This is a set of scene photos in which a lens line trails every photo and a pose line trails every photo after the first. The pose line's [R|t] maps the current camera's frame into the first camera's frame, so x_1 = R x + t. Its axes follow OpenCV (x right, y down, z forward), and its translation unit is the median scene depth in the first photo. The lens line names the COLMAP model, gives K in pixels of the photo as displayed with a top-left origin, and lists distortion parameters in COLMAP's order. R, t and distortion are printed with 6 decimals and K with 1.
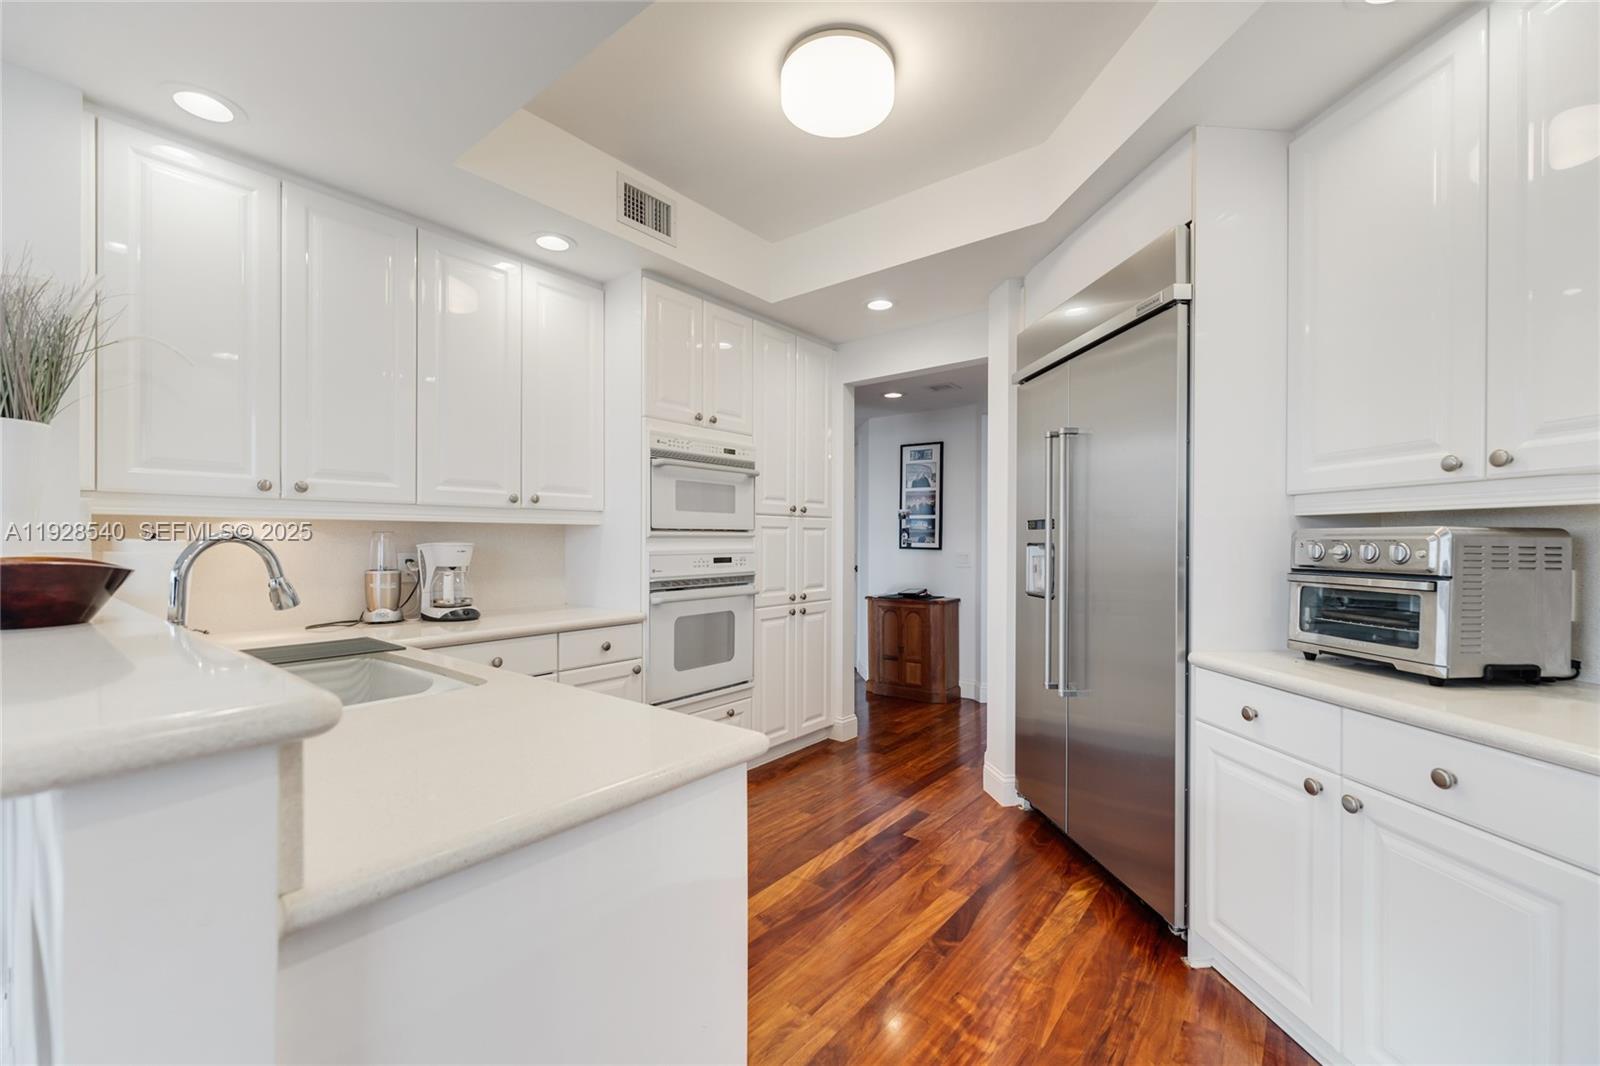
lens RADIAL K [[653.7, 0, 791.2], [0, 653.7, 537.7], [0, 0, 1]] dist [-0.001461, 0.000619]
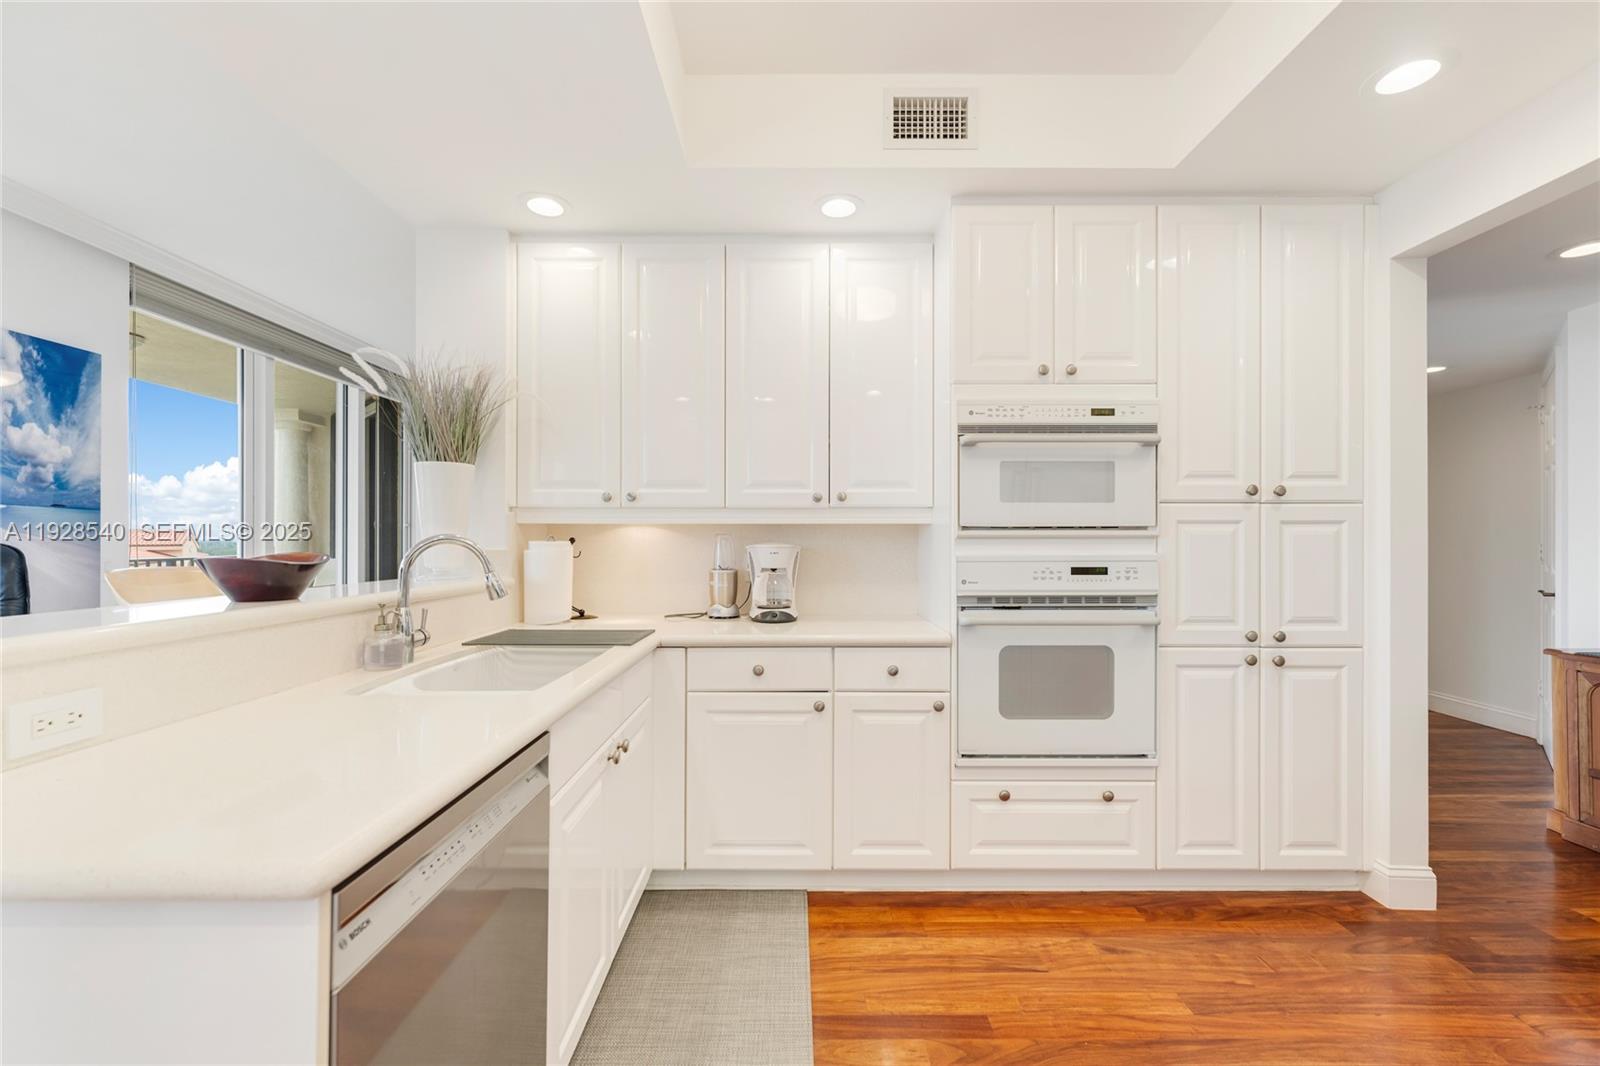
lens RADIAL K [[653.7, 0, 800.8], [0, 653.7, 537.4], [0, 0, 1]] dist [-0.001461, 0.000619]
pose [[0.628357, -0.005294, -0.777907, 0.253641], [0.002219, 0.999985, -0.005012, 0.001805], [0.777922, 0.001423, 0.628360, 0.346510]]
